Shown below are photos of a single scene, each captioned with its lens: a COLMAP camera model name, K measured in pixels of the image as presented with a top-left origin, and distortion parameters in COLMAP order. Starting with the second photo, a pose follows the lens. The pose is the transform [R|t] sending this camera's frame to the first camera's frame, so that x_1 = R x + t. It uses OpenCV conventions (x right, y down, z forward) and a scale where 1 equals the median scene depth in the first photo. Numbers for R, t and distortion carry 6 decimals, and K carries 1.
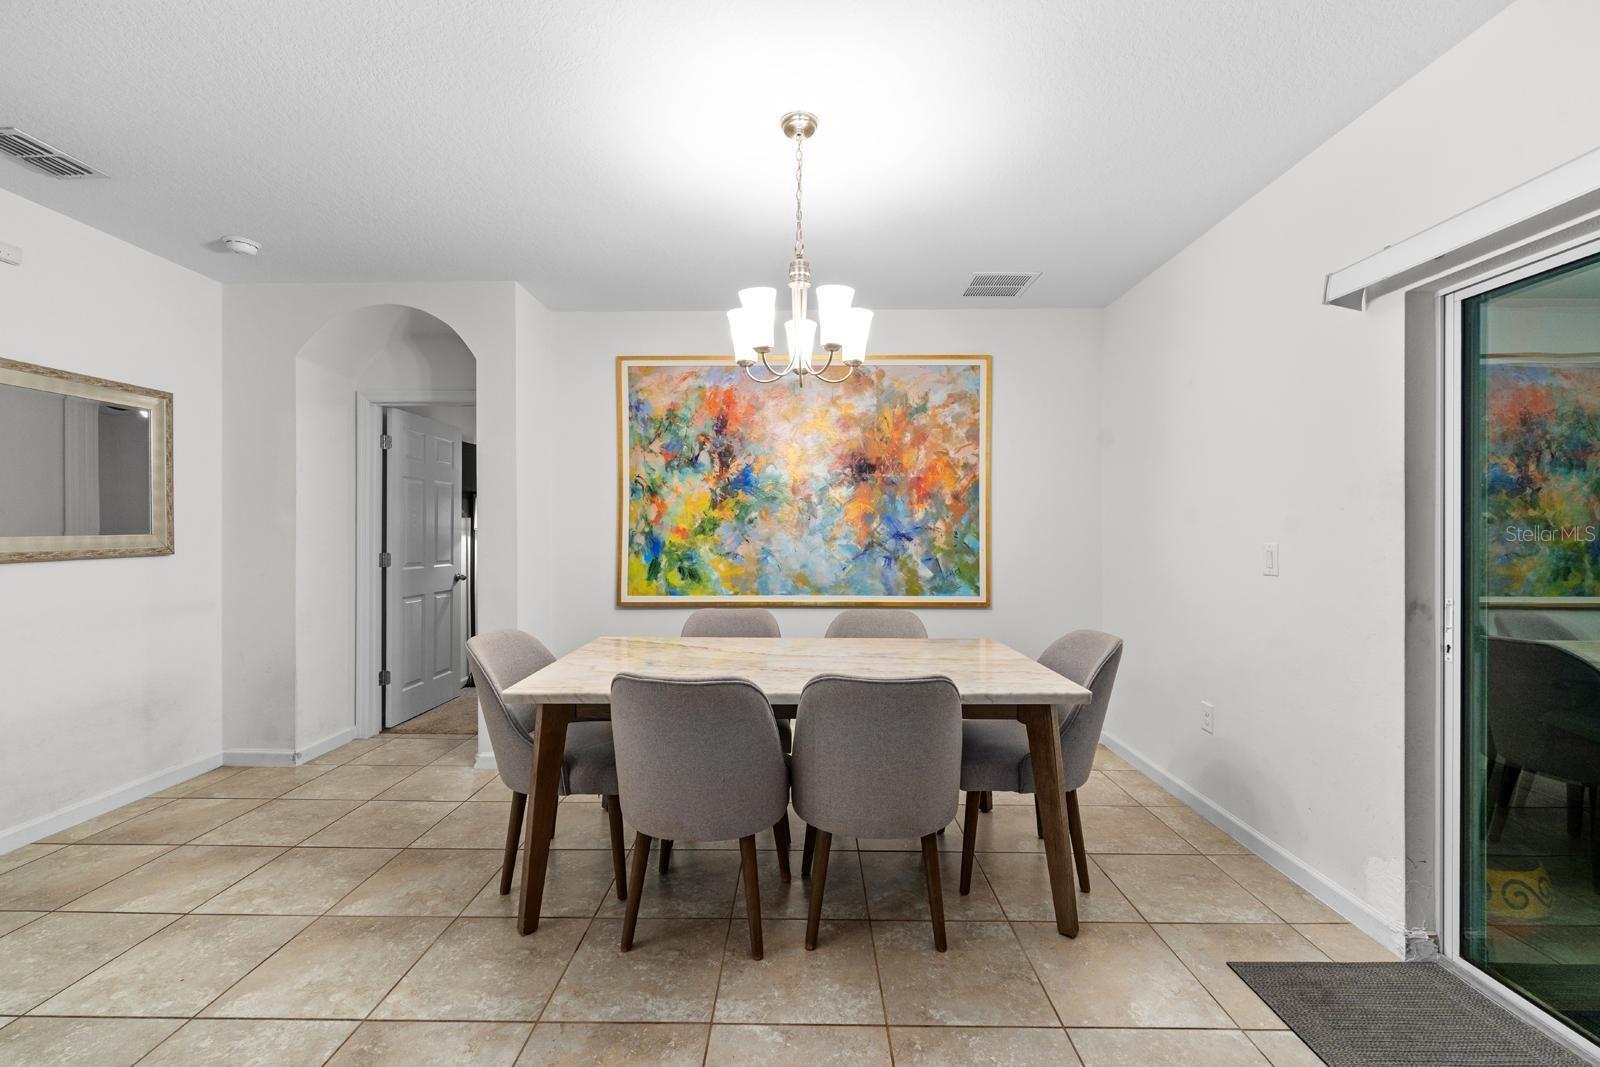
lens RADIAL K [[647.5, 0, 794.9], [0, 647.5, 534.0], [0, 0, 1]] dist [-0.002696, 0.000241]
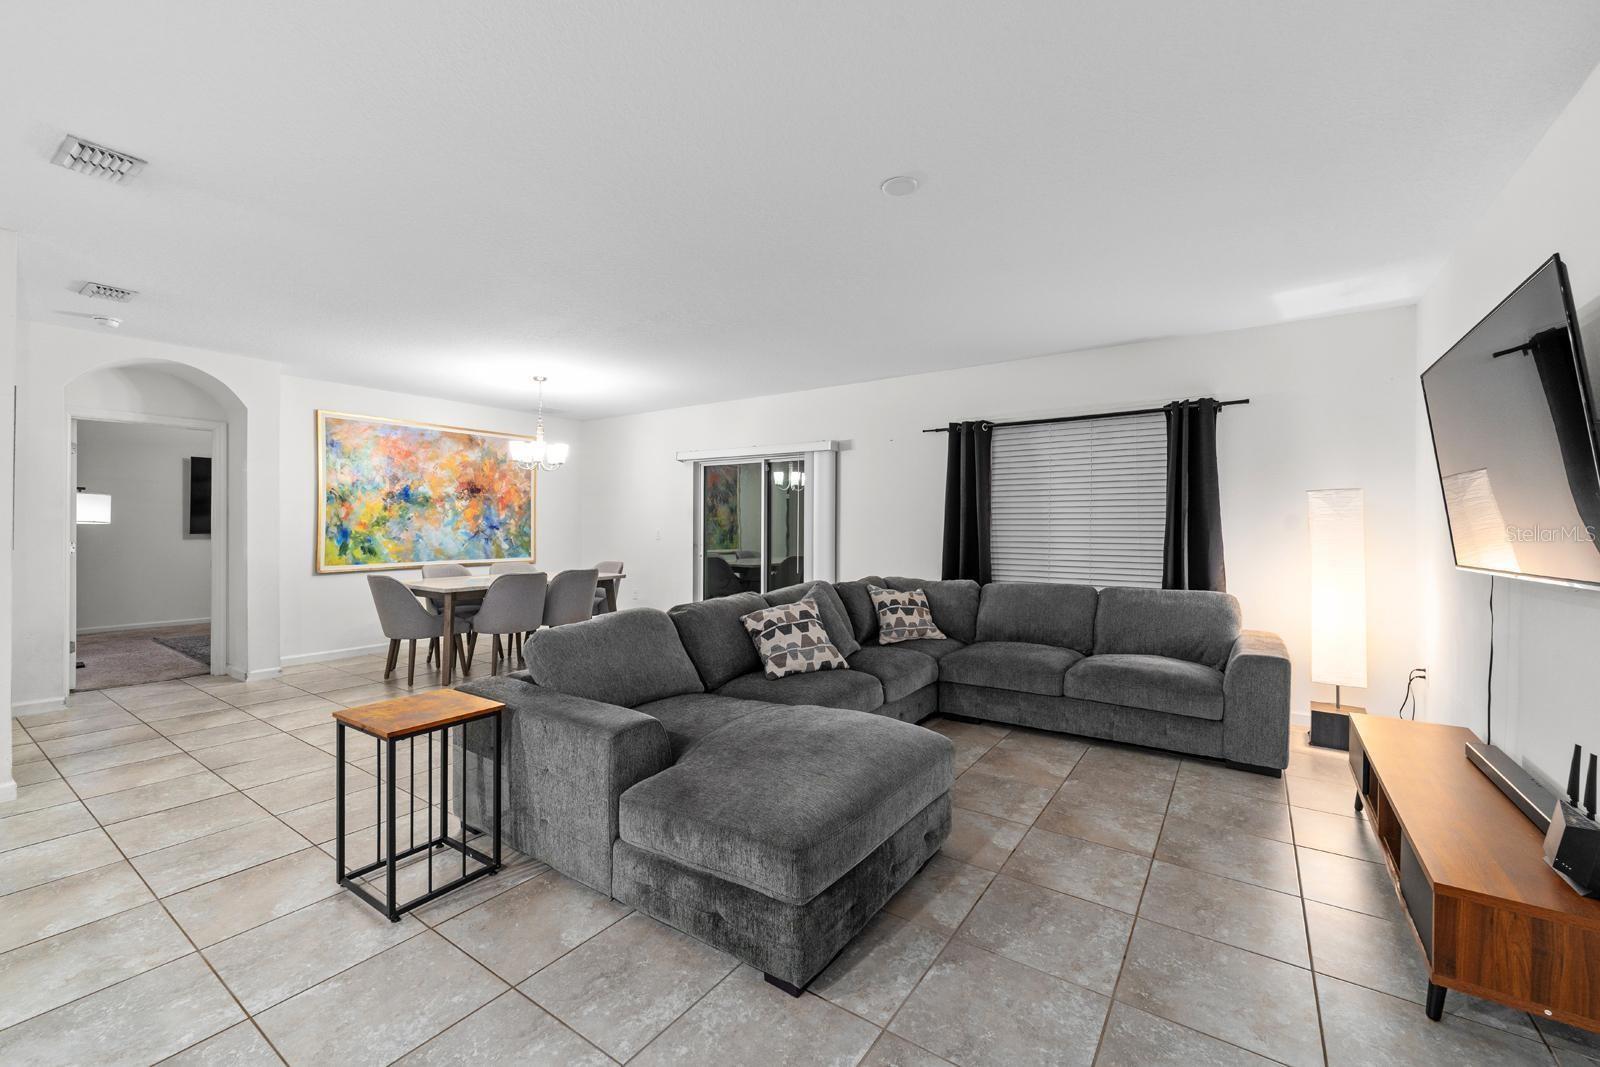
lens RADIAL K [[647.5, 0, 802.8], [0, 647.5, 528.5], [0, 0, 1]] dist [-0.002696, 0.000241]
pose [[0.550489, -0.002235, 0.834839, -0.916913], [-0.000917, 0.999994, 0.003281, -0.000505], [-0.834842, -0.002571, 0.550484, -0.796828]]
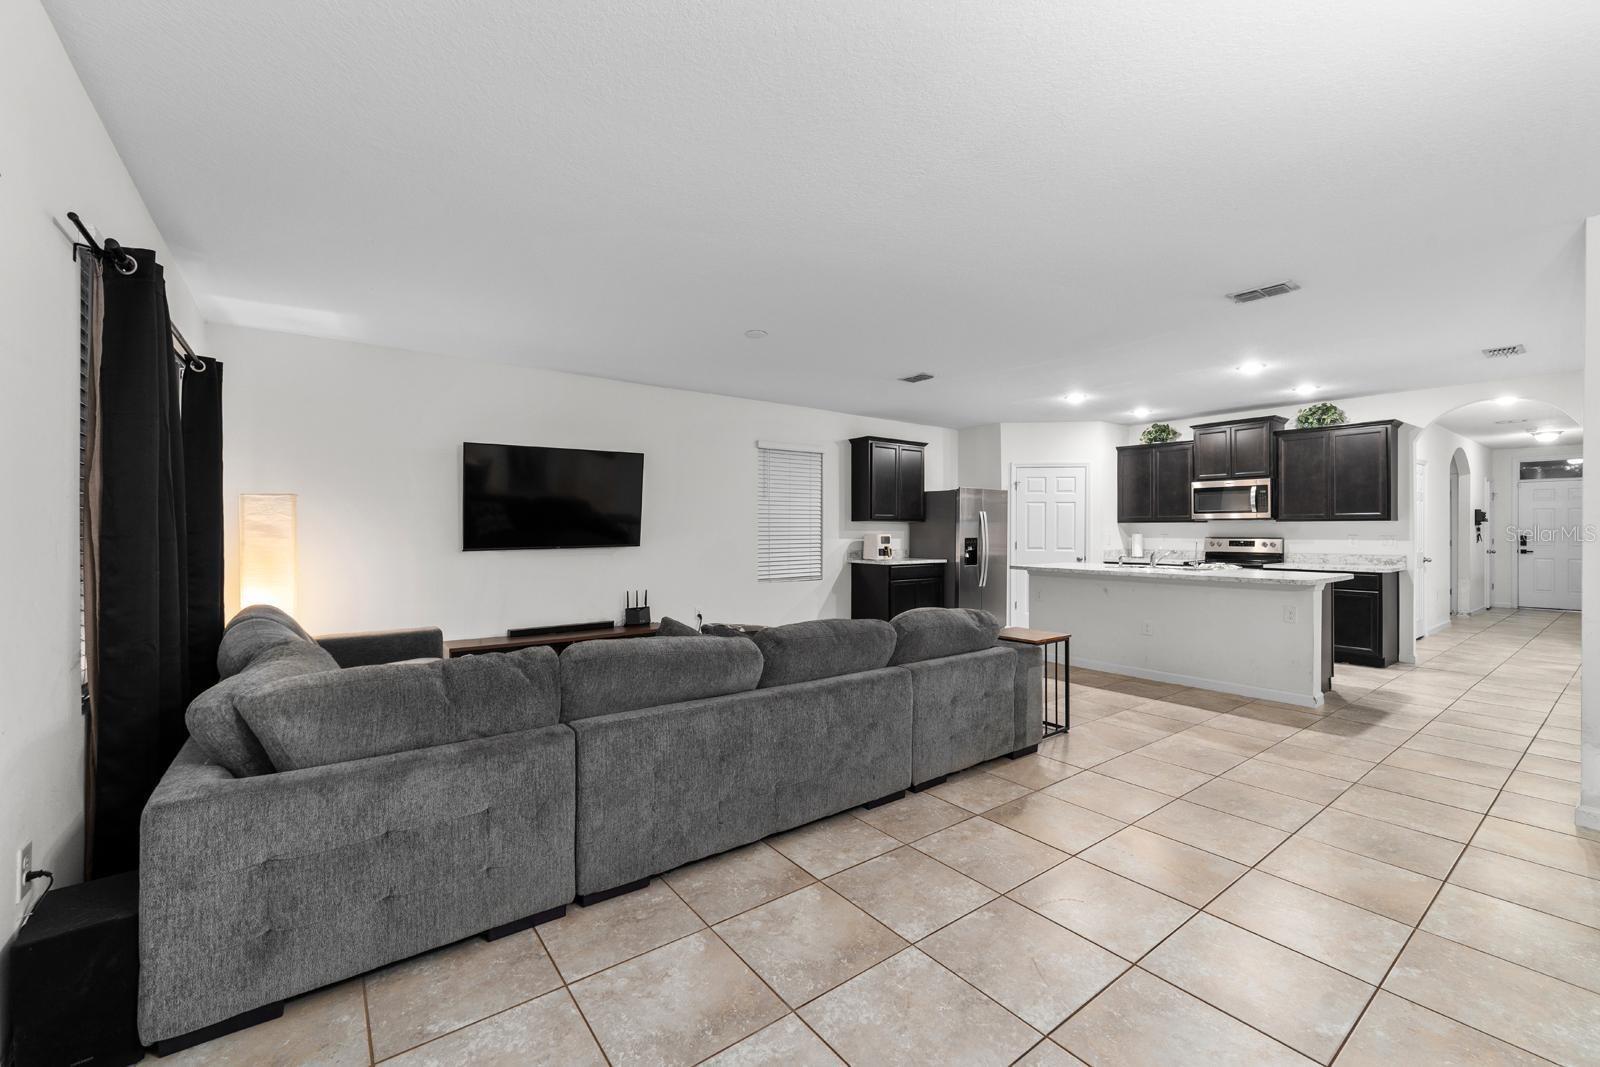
lens RADIAL K [[647.5, 0, 793.4], [0, 647.5, 529.6], [0, 0, 1]] dist [-0.002696, 0.000241]
pose [[-0.793830, -0.001584, -0.608137, 0.321717], [-0.004224, 0.999987, 0.002909, -0.003168], [0.608125, 0.004878, -0.793826, 0.424743]]
